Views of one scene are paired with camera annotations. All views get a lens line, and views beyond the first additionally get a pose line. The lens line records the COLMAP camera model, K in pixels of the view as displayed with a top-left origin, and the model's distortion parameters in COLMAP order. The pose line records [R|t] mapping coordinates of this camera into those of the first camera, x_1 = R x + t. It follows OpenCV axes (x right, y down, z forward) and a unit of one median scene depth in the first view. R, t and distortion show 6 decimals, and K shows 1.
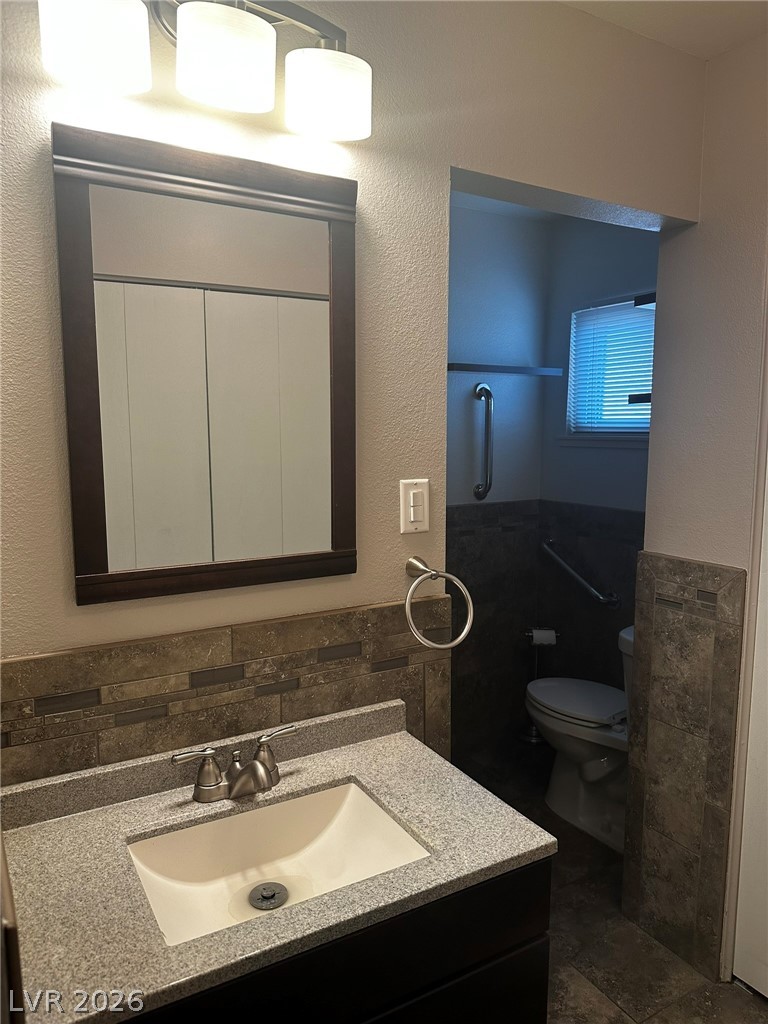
lens RADIAL K [[729.4, 0, 384.4], [0, 729.4, 516.8], [0, 0, 1]] dist [0.066042, -0.074181]
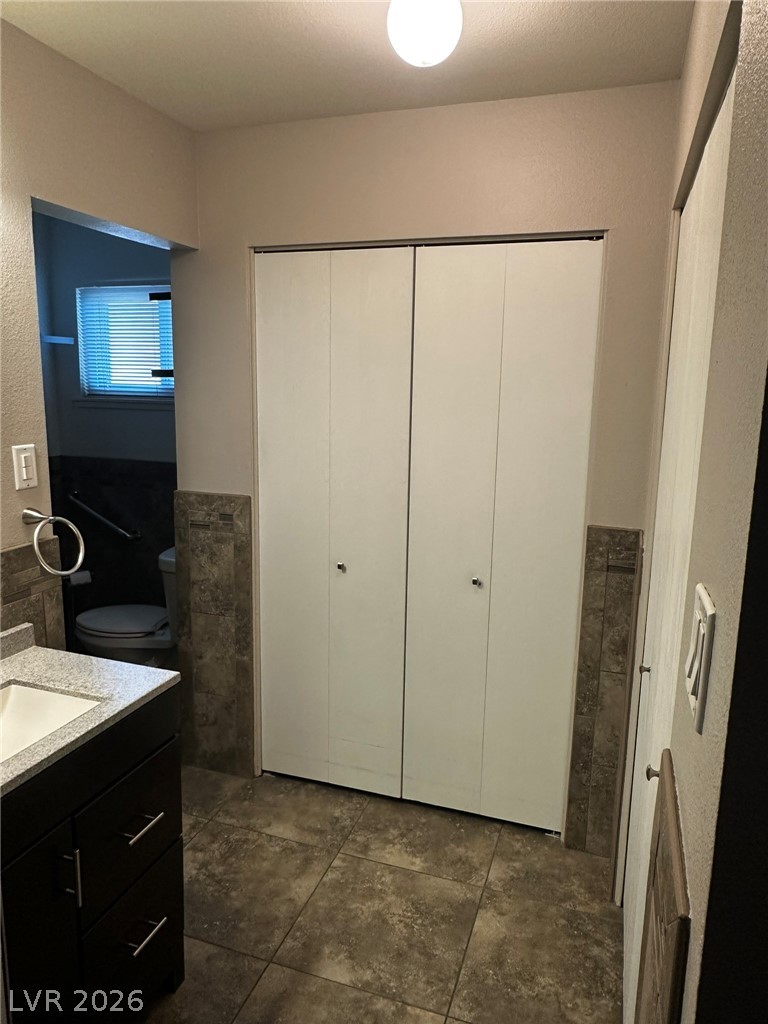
lens RADIAL K [[712.6, 0, 384.0], [0, 712.6, 512.0], [0, 0, 1]] dist [-0.001711, -0.000494]
pose [[0.758810, -0.109178, 0.642096, -0.206977], [0.067716, 0.993732, 0.088943, -0.003746], [-0.647782, -0.024011, 0.761447, -0.236394]]
